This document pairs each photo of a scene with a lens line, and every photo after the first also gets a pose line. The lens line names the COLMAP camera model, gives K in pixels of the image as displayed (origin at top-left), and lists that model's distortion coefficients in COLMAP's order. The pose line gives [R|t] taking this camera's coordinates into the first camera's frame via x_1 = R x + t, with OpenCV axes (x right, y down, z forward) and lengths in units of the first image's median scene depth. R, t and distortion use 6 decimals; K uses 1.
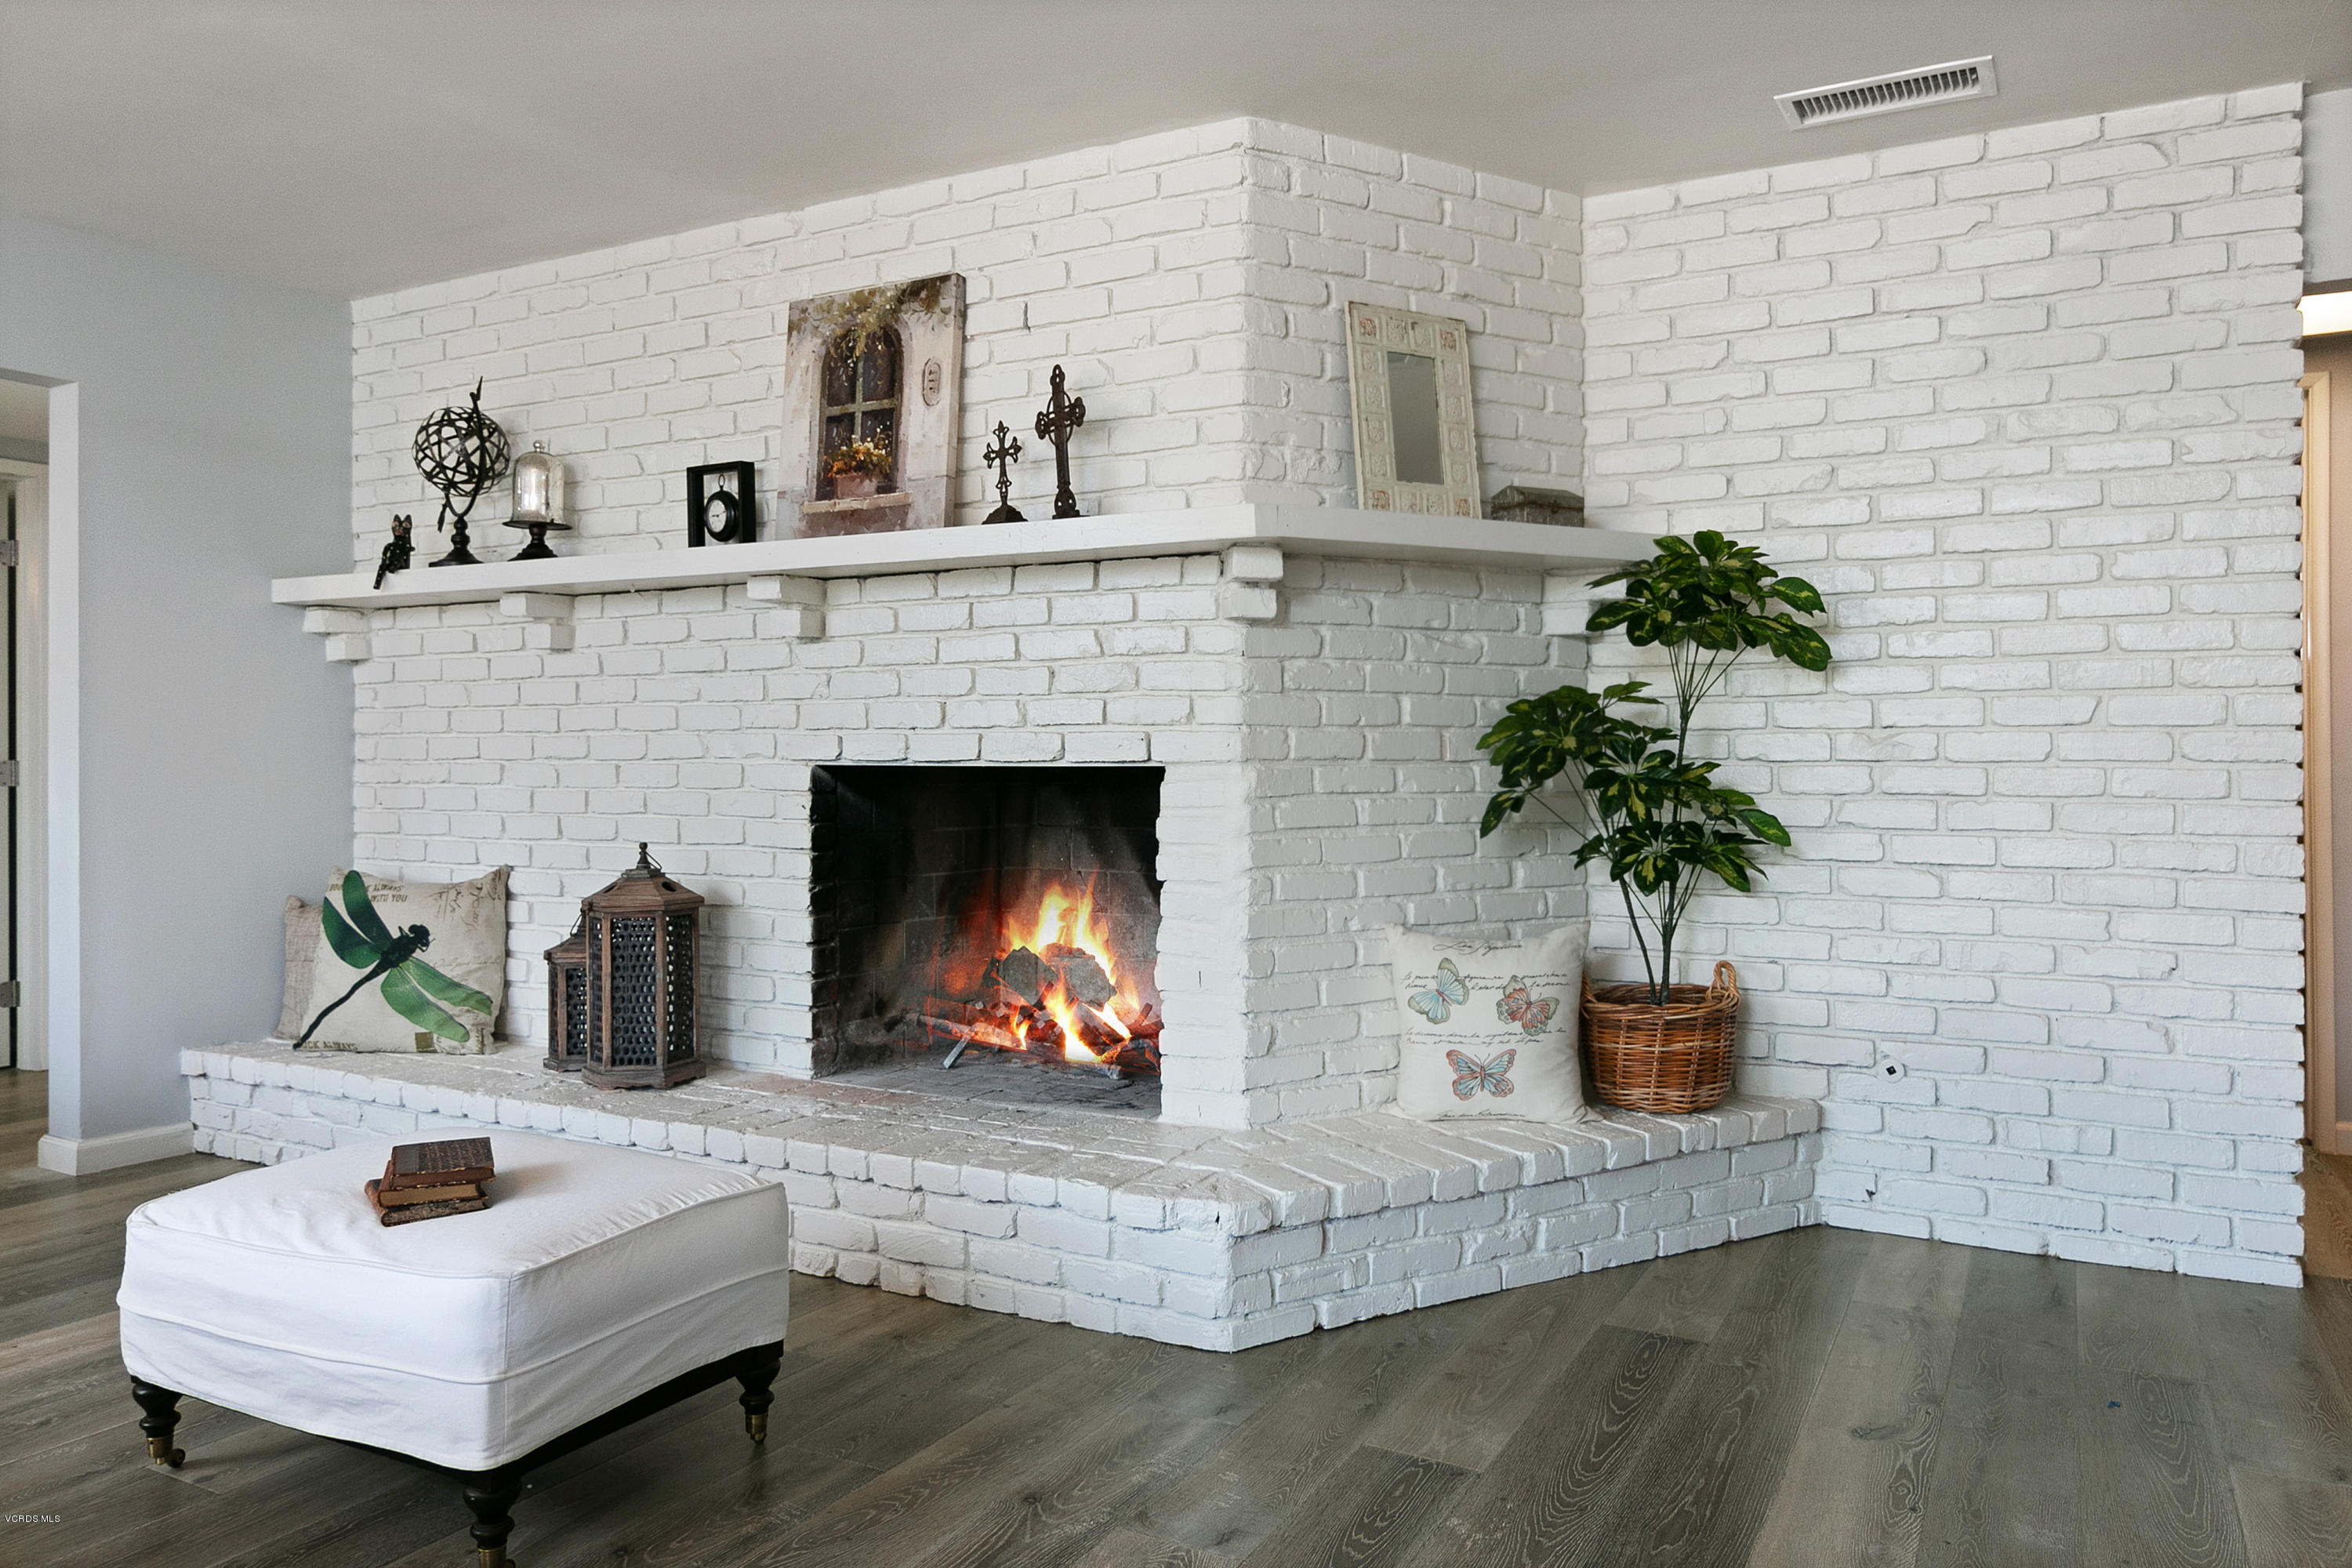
lens RADIAL K [[1654.3, 0, 1184.2], [0, 1654.3, 737.4], [0, 0, 1]] dist [-0.002993, 0.002529]
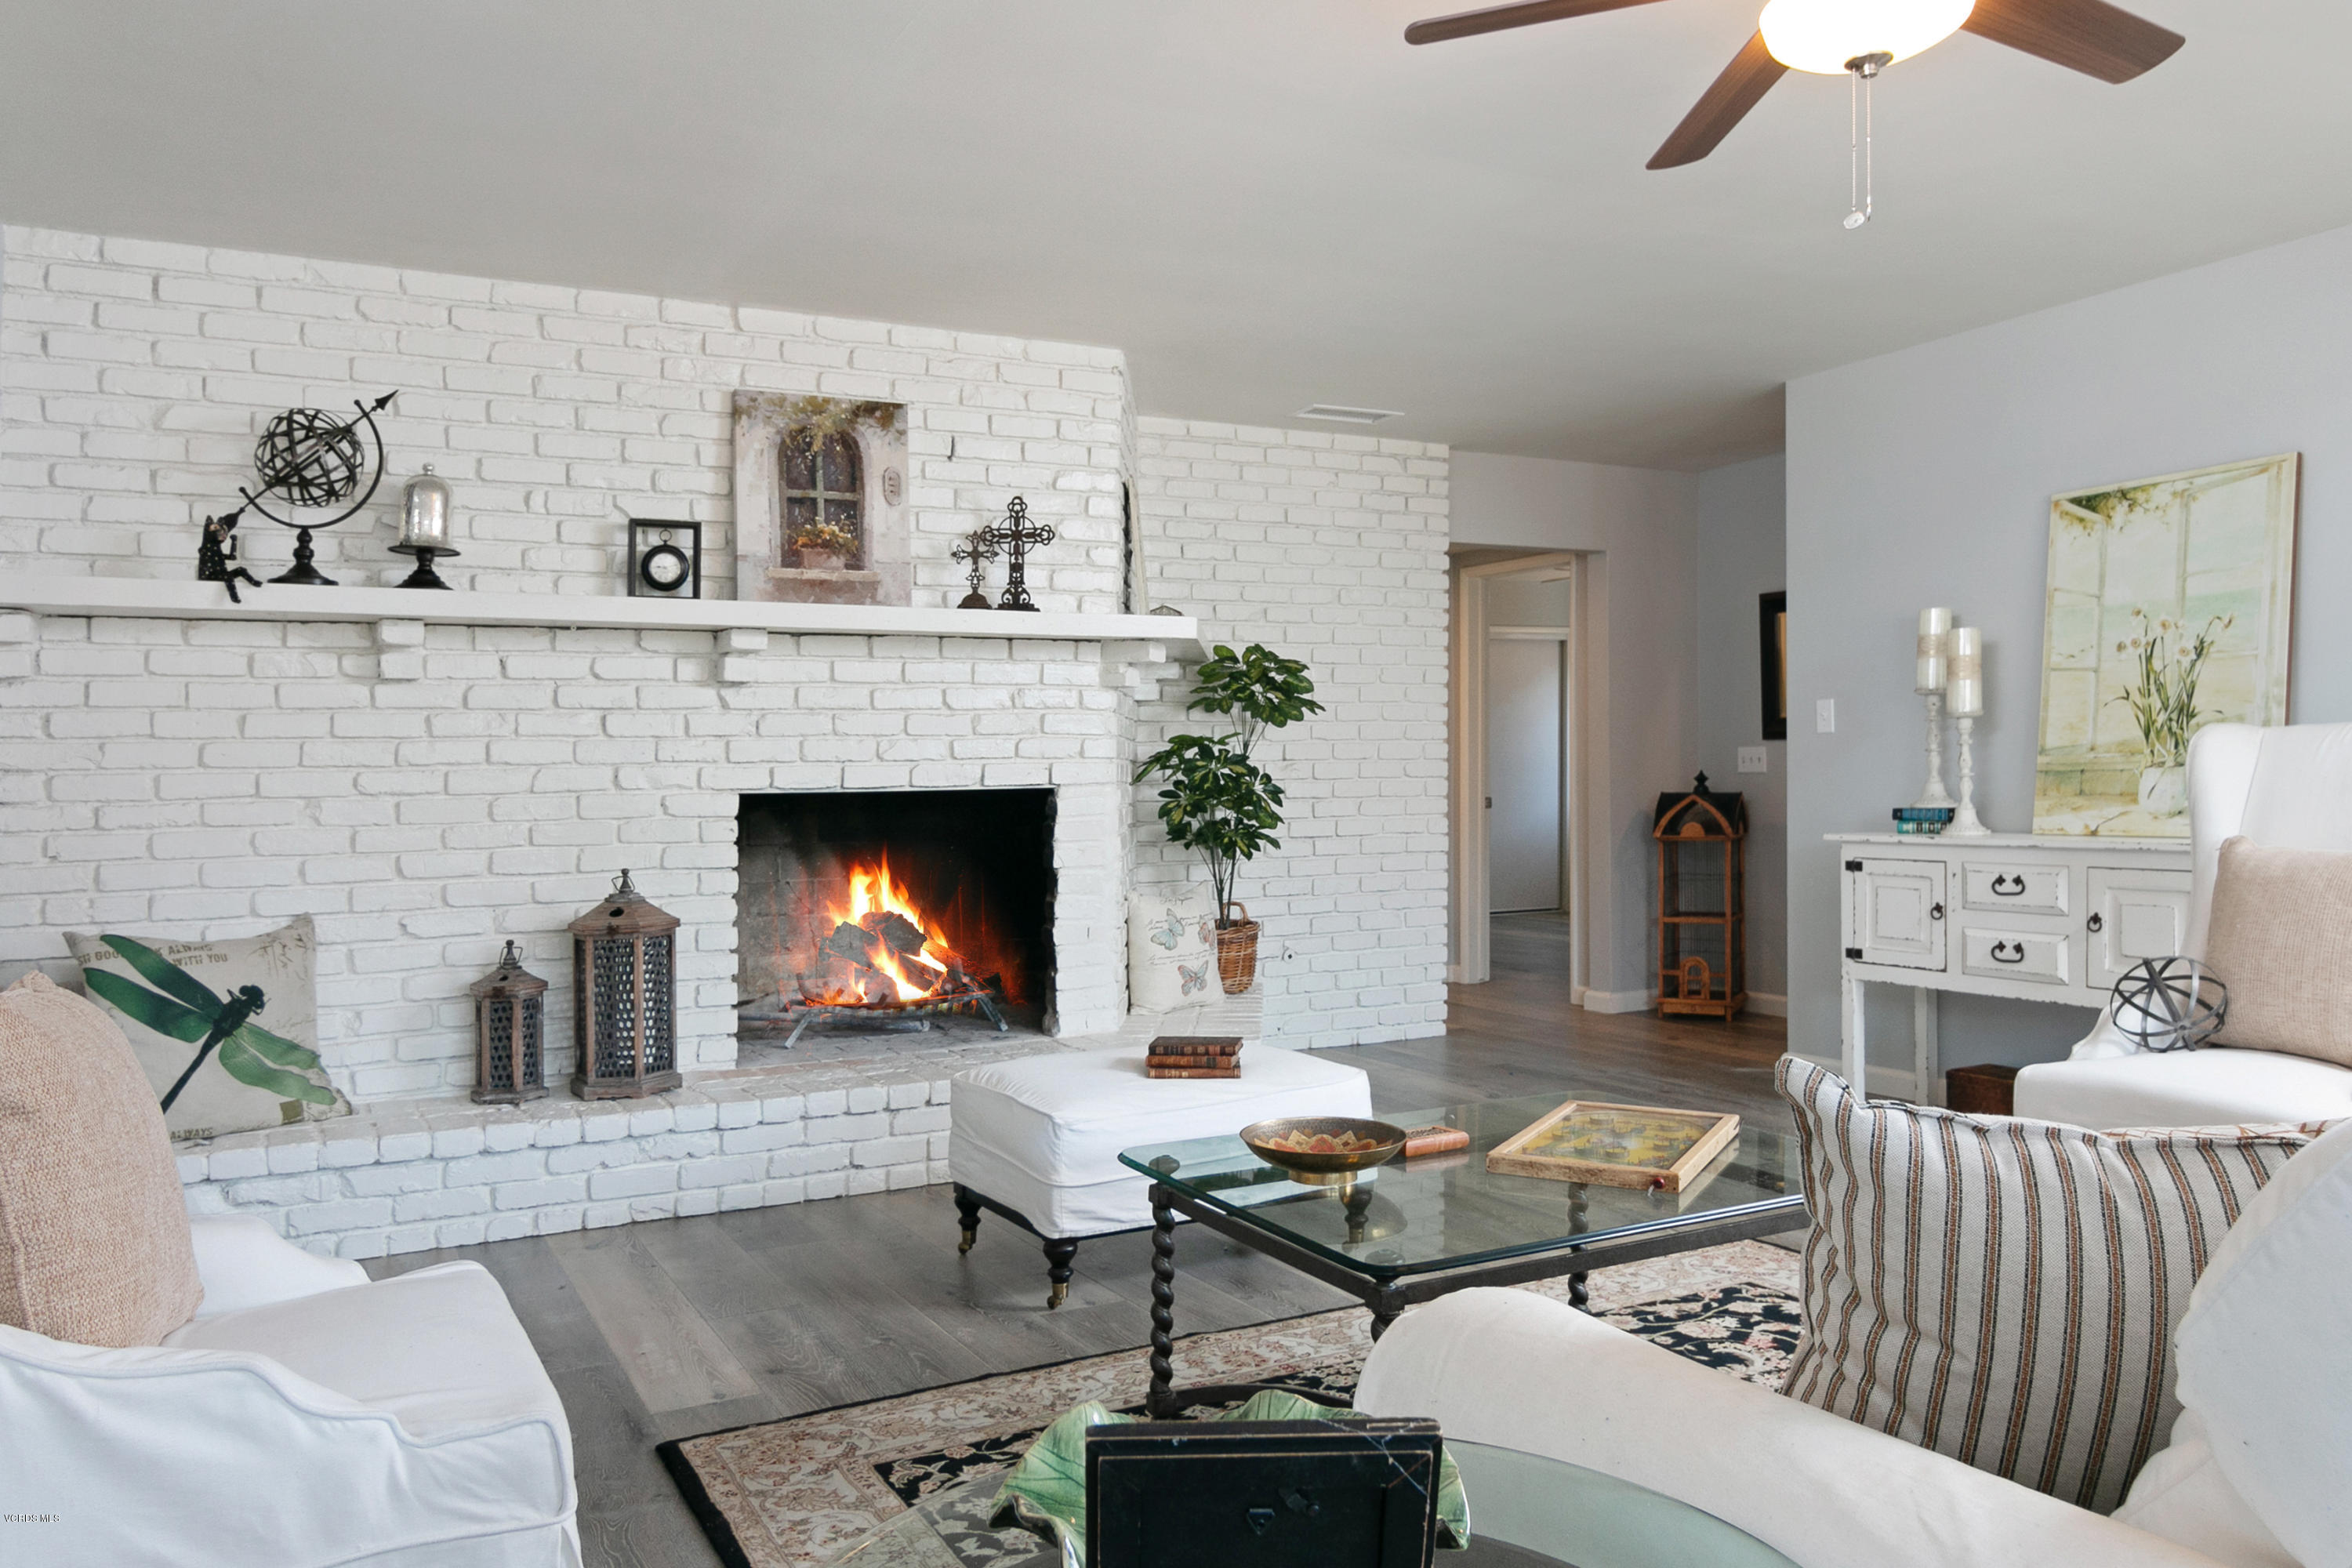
lens RADIAL K [[1672.1, 0, 1129.2], [0, 1672.1, 789.3], [0, 0, 1]] dist [-0.002524, -0.000944]
pose [[0.571454, -0.013686, 0.820520, -1.066586], [0.009480, 0.999904, 0.010076, 0.004821], [-0.820580, 0.002021, 0.571529, 0.120401]]
